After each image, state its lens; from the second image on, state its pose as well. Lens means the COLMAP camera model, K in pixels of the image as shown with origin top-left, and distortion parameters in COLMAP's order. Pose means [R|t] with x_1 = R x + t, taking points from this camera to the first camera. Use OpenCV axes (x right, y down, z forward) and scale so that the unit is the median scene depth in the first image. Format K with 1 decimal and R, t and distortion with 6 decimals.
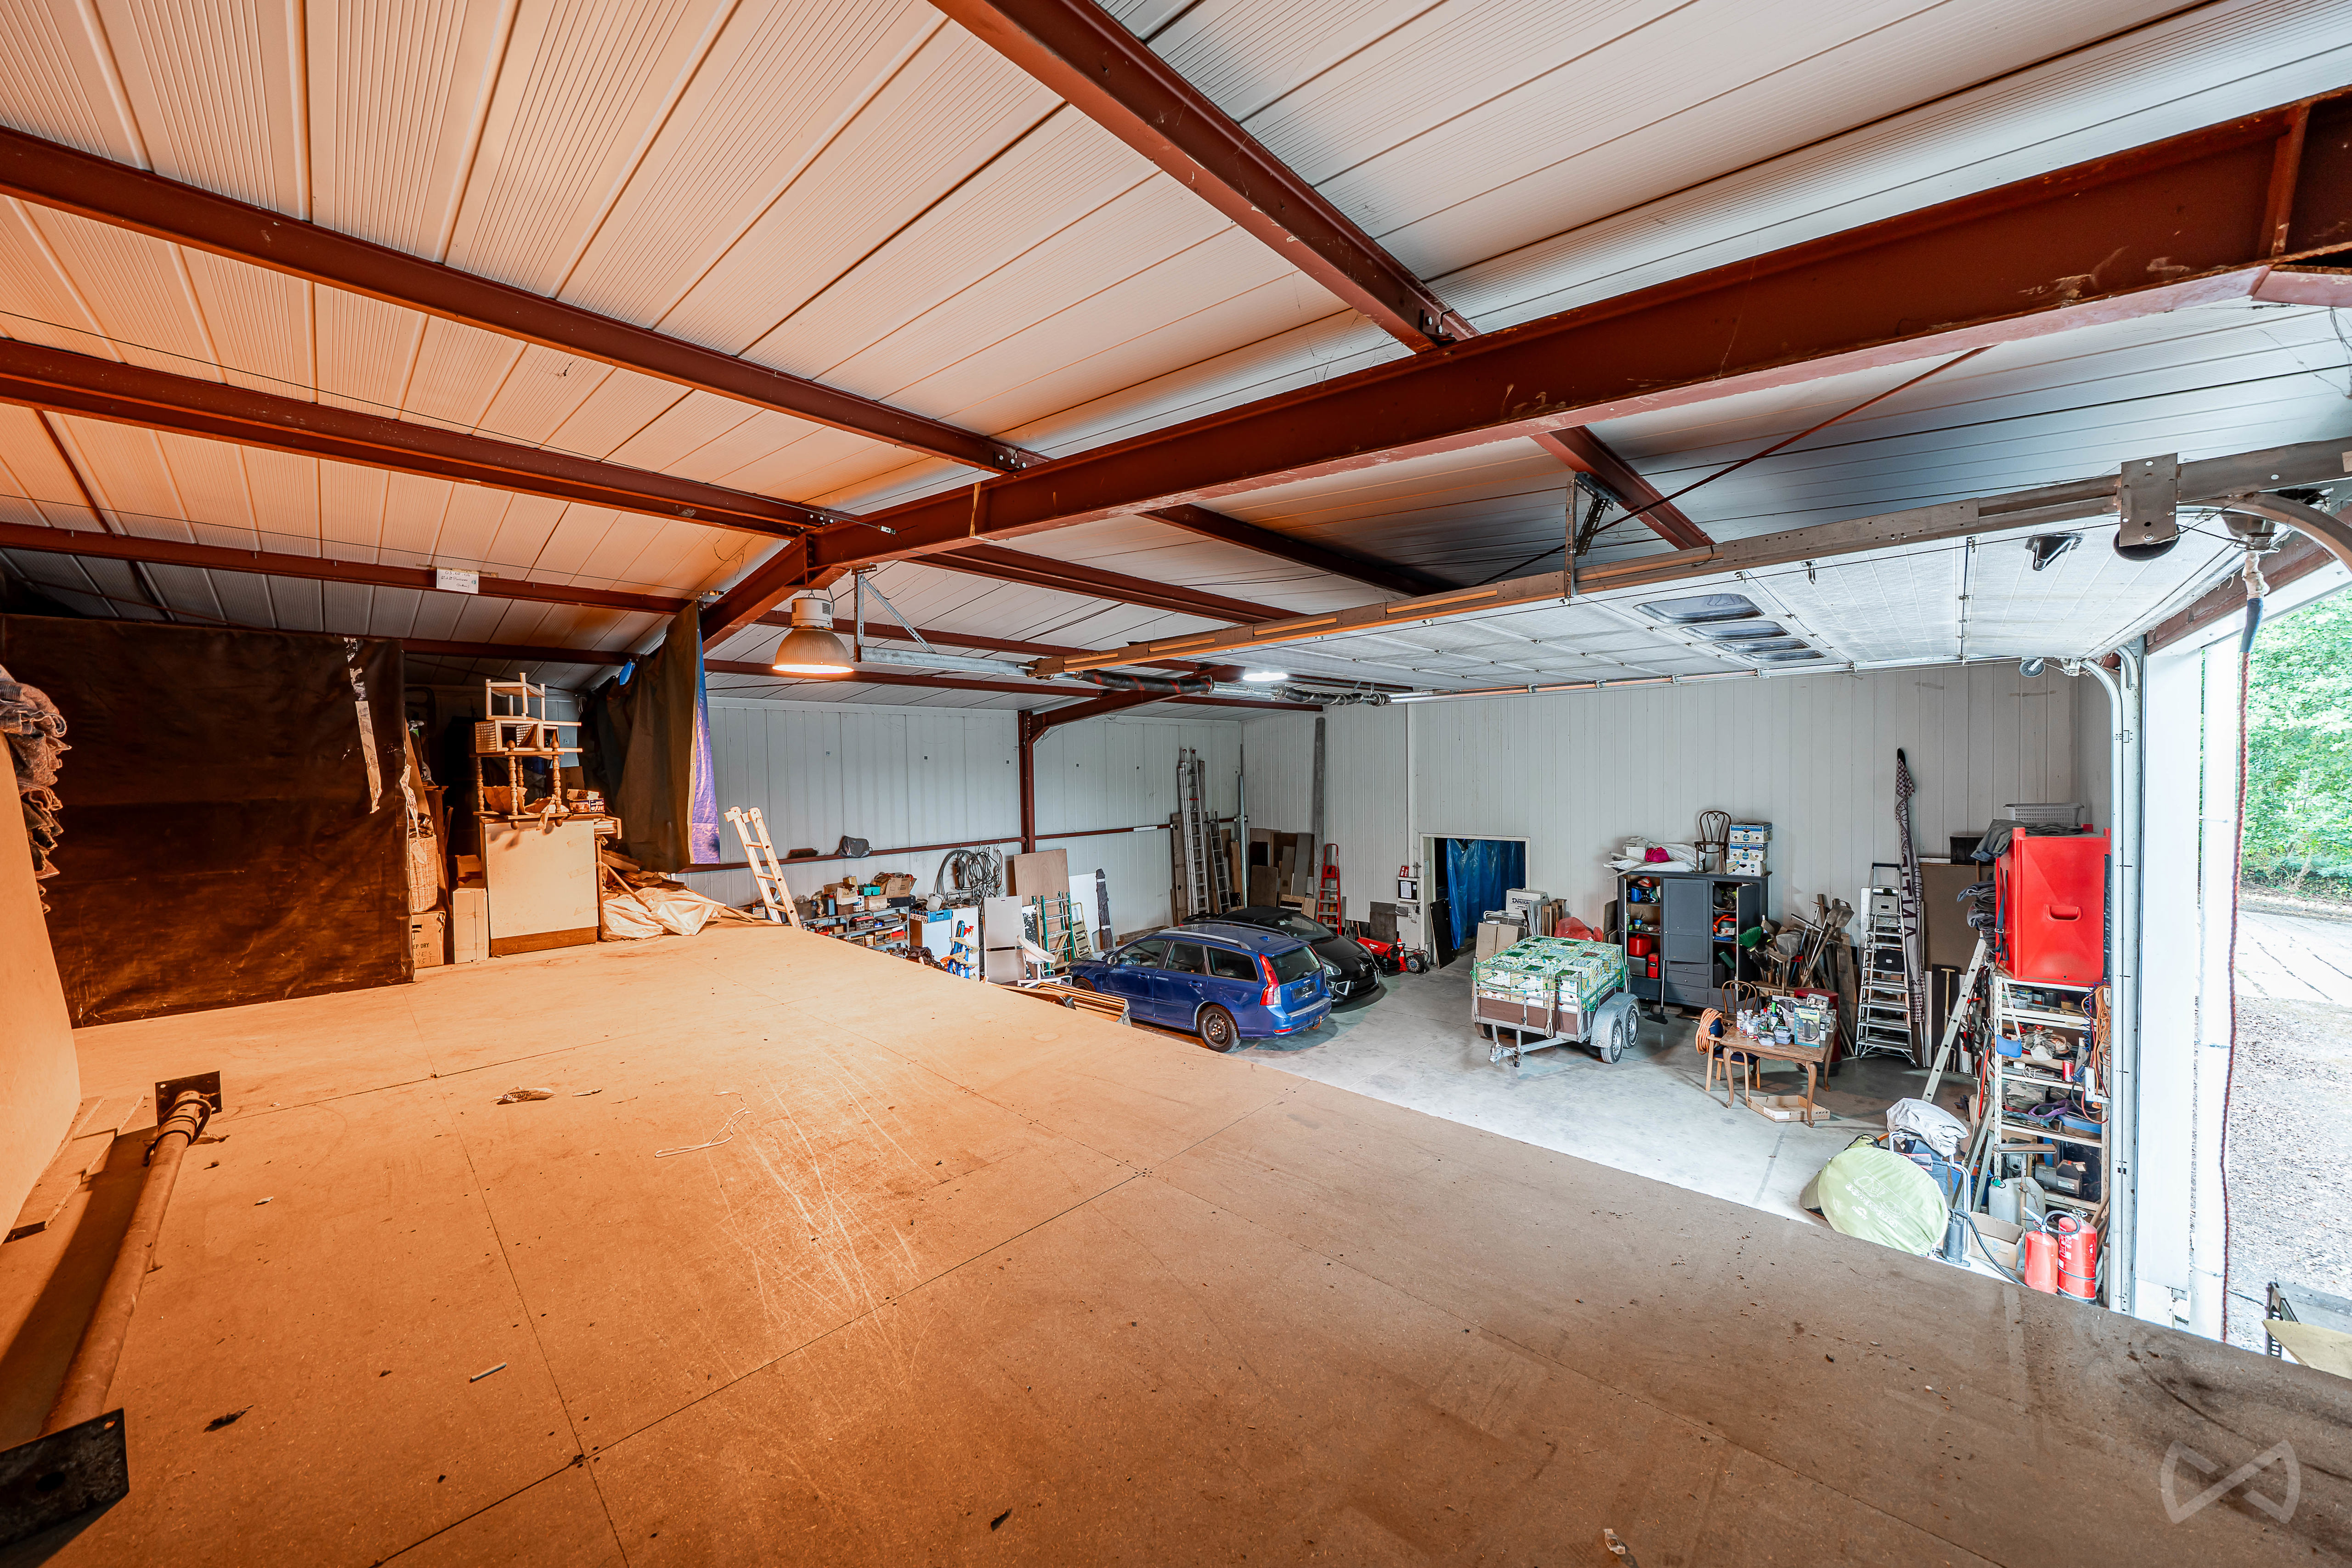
lens RADIAL K [[800.6, 0, 1187.8], [0, 800.6, 800.3], [0, 0, 1]] dist [-0.012567, 0.000007]
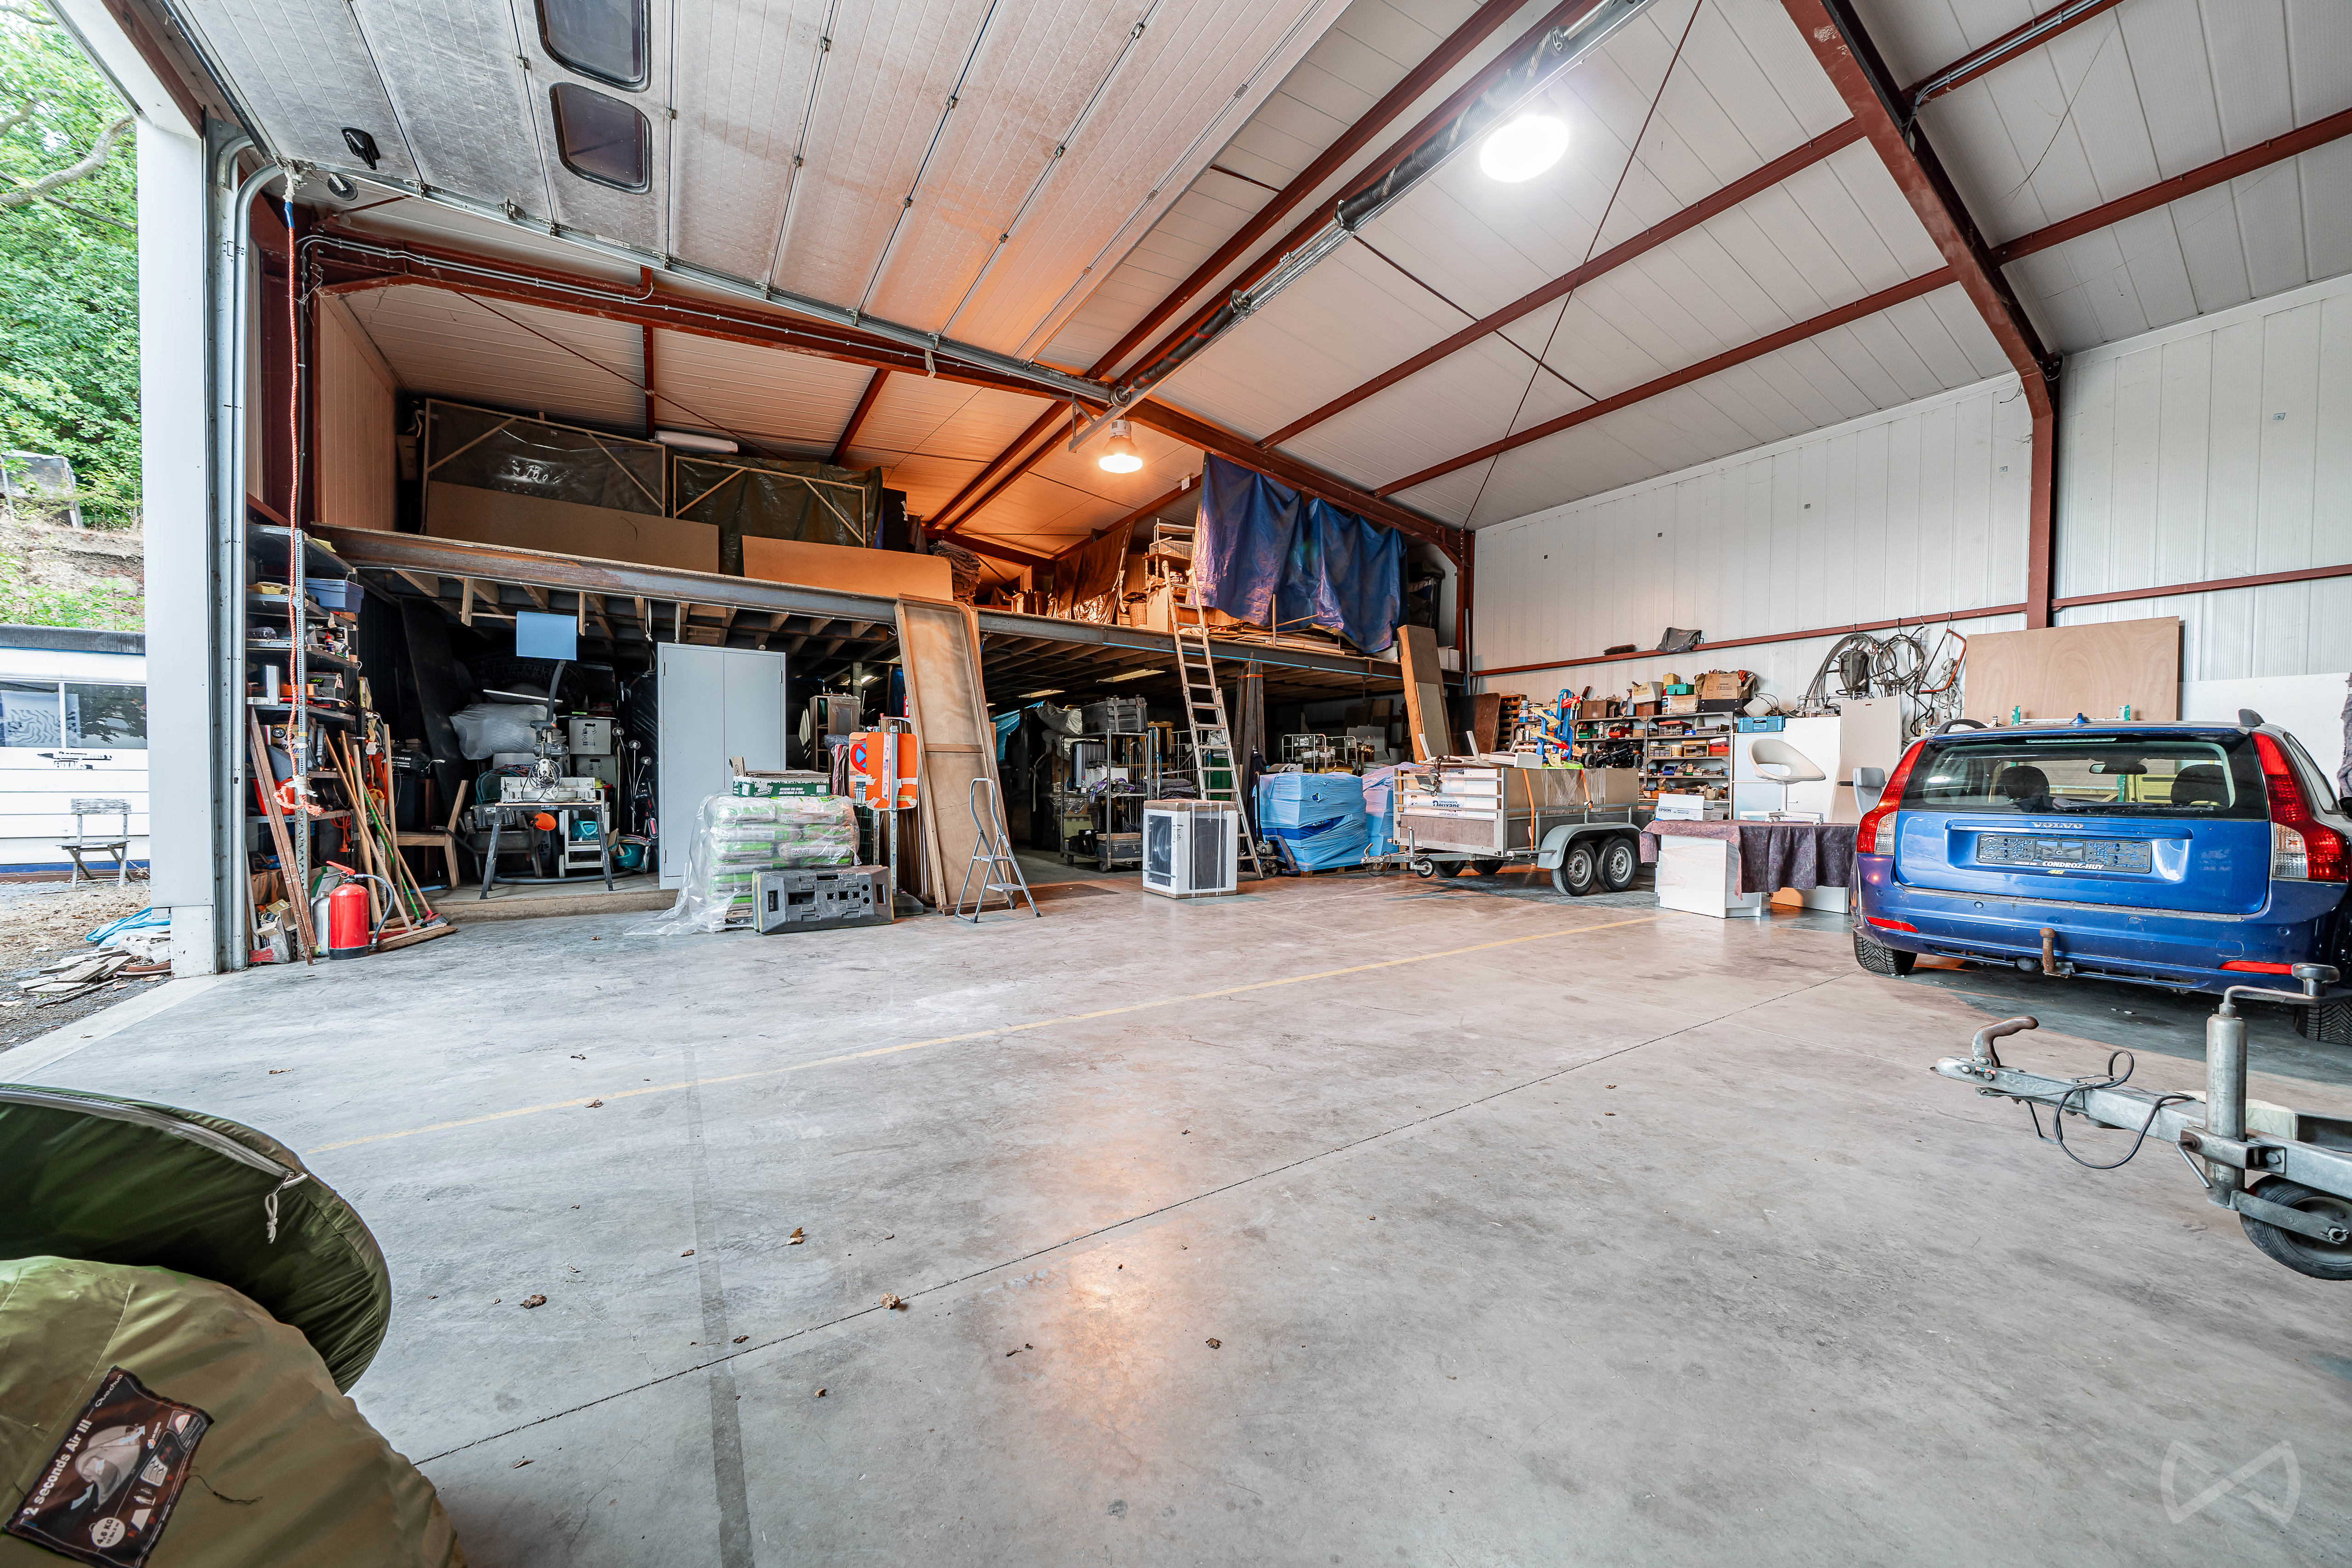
lens RADIAL K [[800.7, 0, 1187.8], [0, 800.7, 800.3], [0, 0, 1]] dist [-0.012567, 0.000007]
pose [[-0.222366, 0.029373, -0.974521, 0.496385], [-0.052513, 0.997734, 0.042055, 0.215707], [0.973548, 0.060526, -0.220320, 0.703619]]
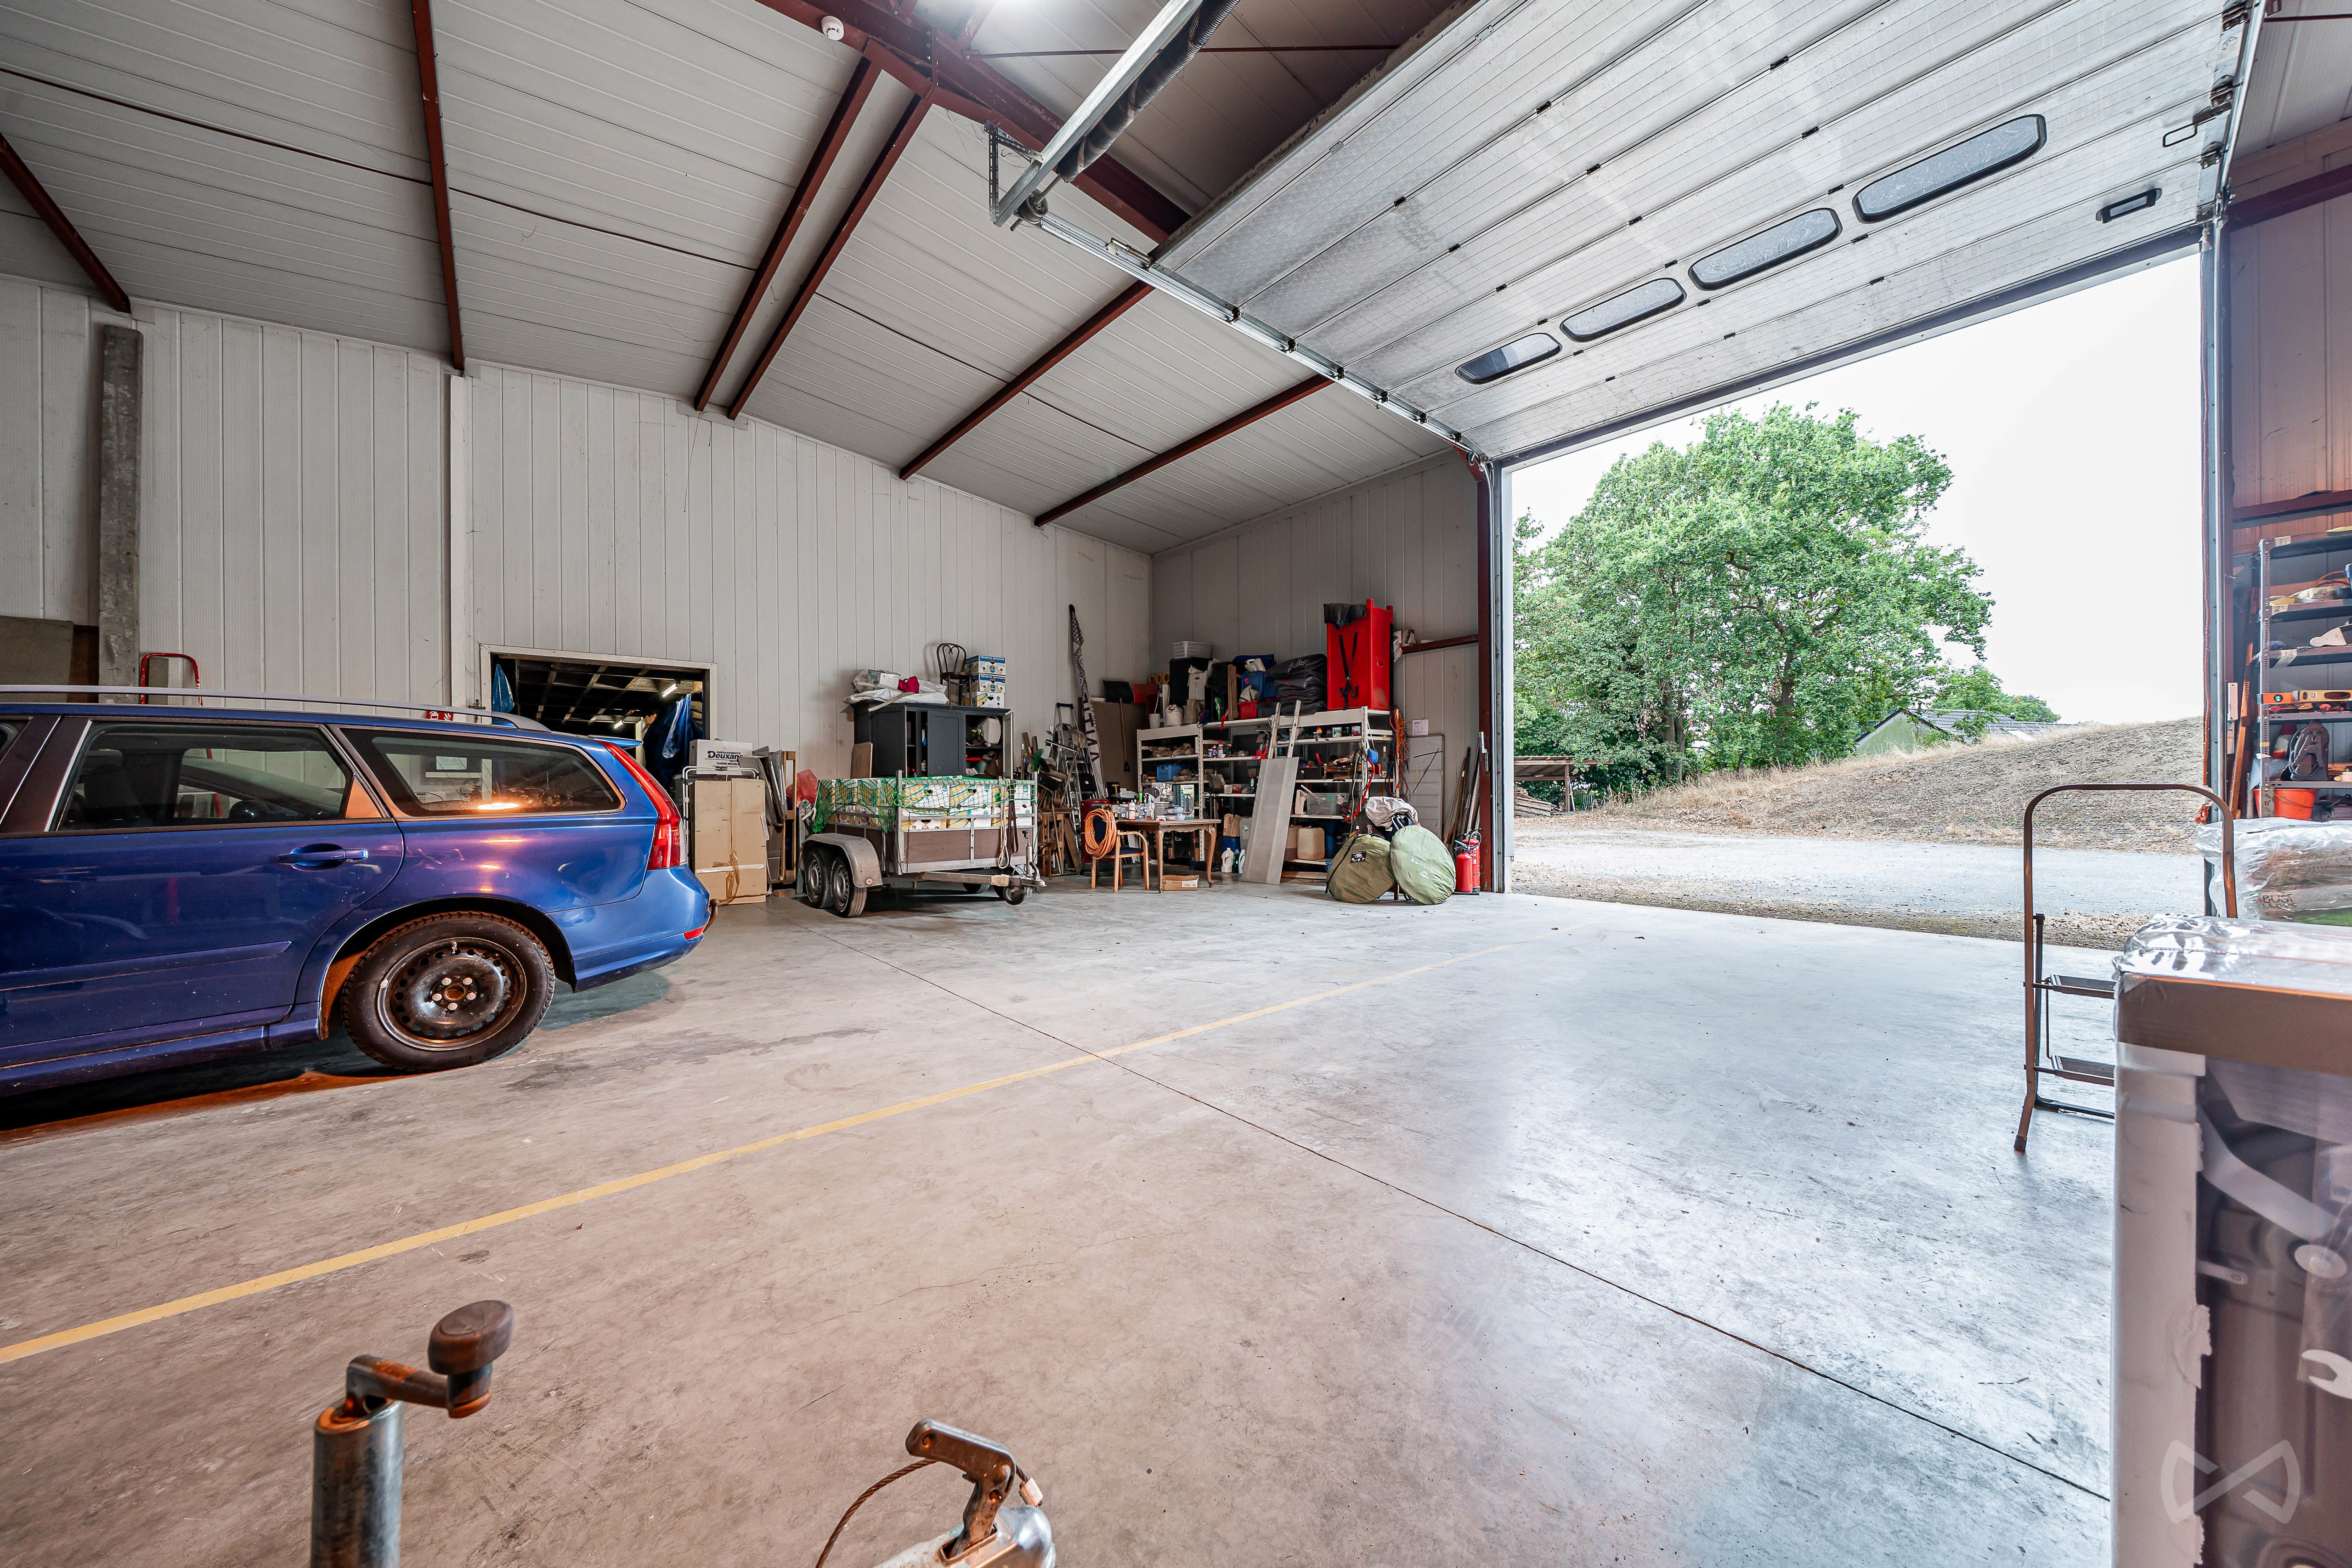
lens RADIAL K [[800.7, 0, 1187.8], [0, 800.7, 800.3], [0, 0, 1]] dist [-0.012567, 0.000007]
pose [[0.105264, 0.006148, 0.994425, -0.224301], [0.044523, 0.998949, -0.010889, 0.226136], [-0.993447, 0.045421, 0.104880, 0.678256]]
